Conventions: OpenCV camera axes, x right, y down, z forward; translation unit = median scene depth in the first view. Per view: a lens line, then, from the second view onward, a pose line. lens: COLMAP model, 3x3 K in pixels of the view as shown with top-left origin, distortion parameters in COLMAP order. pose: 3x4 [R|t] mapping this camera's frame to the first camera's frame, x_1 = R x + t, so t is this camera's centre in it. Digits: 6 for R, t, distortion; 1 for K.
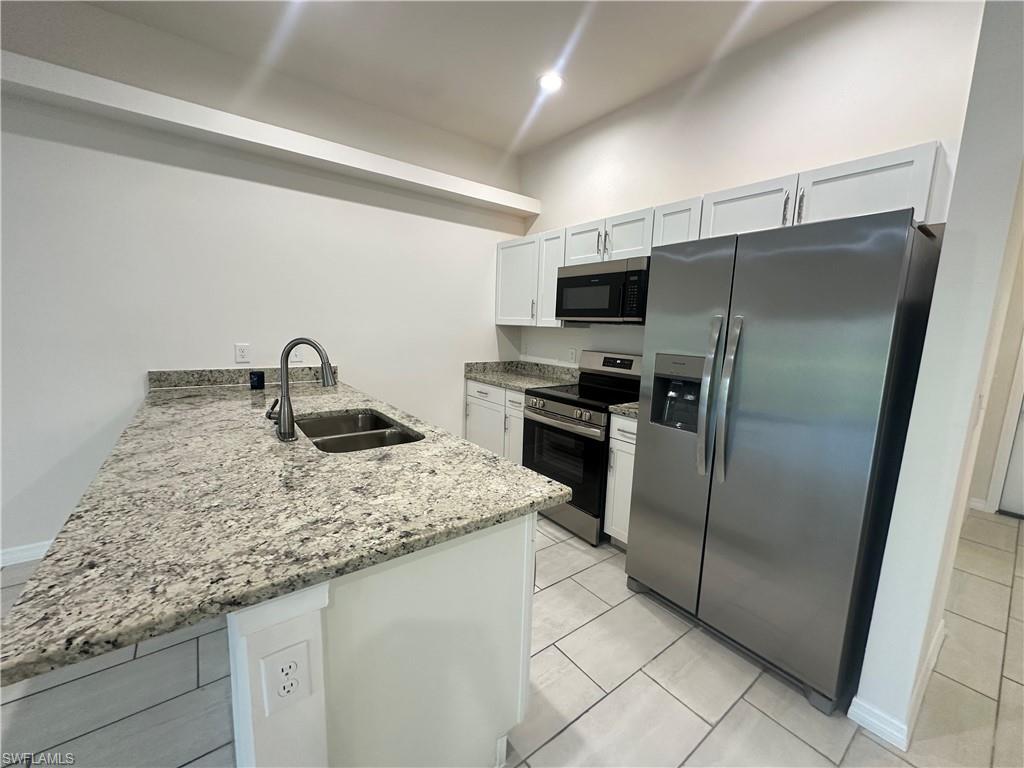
lens RADIAL K [[407.3, 0, 511.2], [0, 407.3, 382.3], [0, 0, 1]] dist [-0.002799, 0.000417]
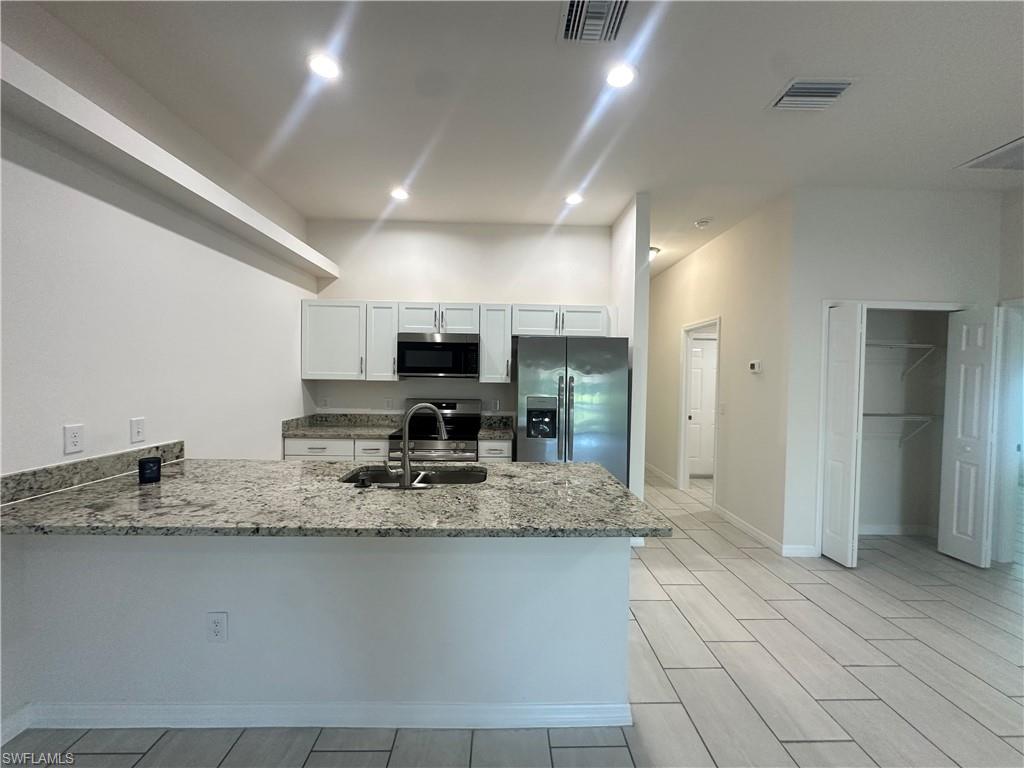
lens RADIAL K [[407.3, 0, 512.9], [0, 407.3, 382.8], [0, 0, 1]] dist [-0.002799, 0.000417]
pose [[0.583789, -0.038785, 0.810979, -0.820169], [0.116671, 0.992499, -0.036520, -0.057263], [-0.803479, 0.115938, 0.583935, 0.026596]]
